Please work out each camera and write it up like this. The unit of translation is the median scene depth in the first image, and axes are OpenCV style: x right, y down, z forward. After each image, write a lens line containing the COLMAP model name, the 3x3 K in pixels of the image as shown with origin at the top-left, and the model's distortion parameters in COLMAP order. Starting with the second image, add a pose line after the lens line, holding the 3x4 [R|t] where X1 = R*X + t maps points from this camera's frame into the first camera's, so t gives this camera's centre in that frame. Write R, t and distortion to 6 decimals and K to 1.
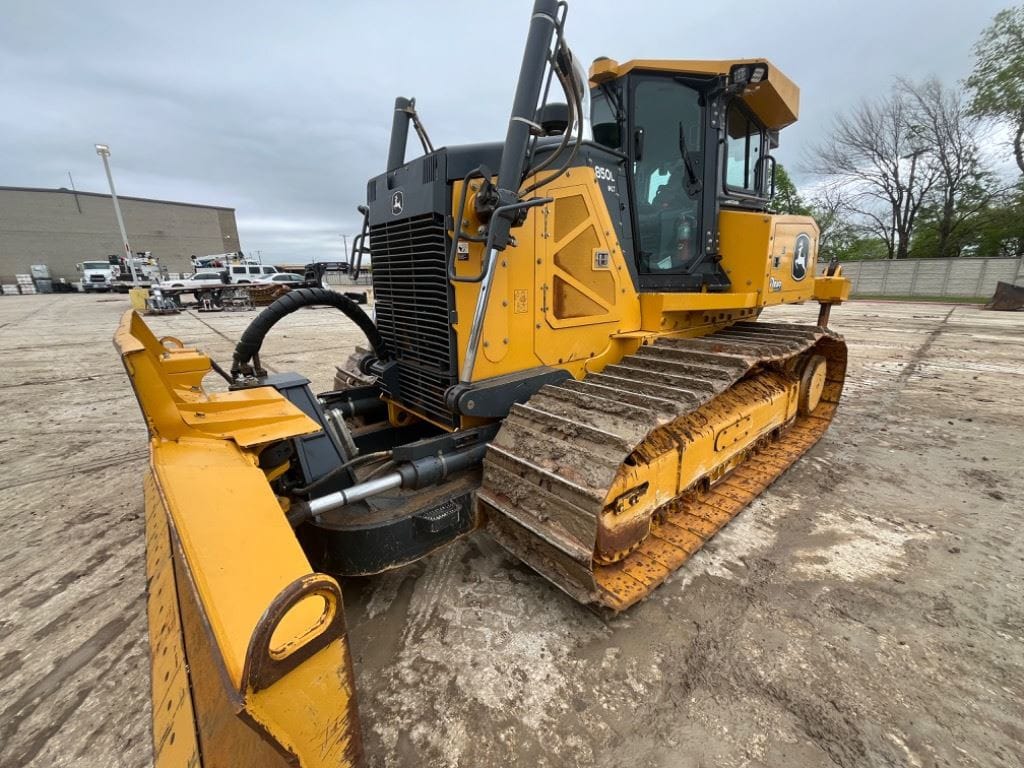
lens RADIAL K [[406.1, 0, 510.6], [0, 406.1, 375.5], [0, 0, 1]] dist [0.001151, -0.000035]
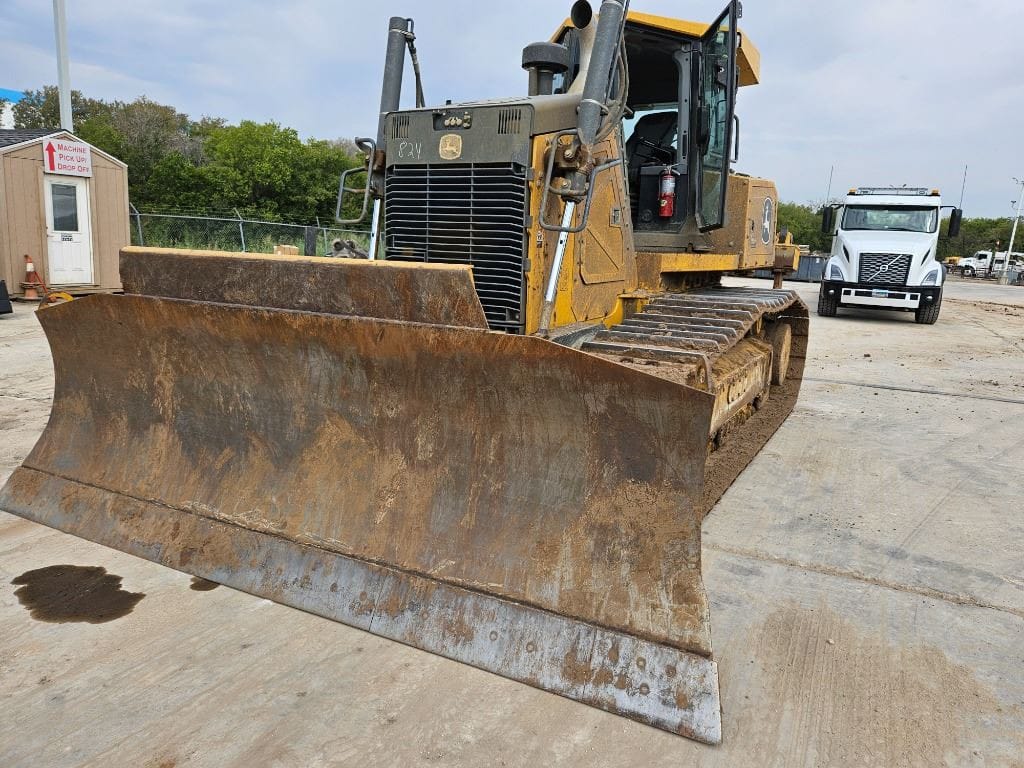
lens RADIAL K [[688.2, 0, 505.4], [0, 688.2, 384.2], [0, 0, 1]] dist [0.037541, -0.000611]
pose [[0.943713, -0.028839, 0.329507, -0.560830], [0.037626, 0.999085, -0.020321, 0.137784], [-0.328619, 0.031576, 0.943934, -0.444786]]
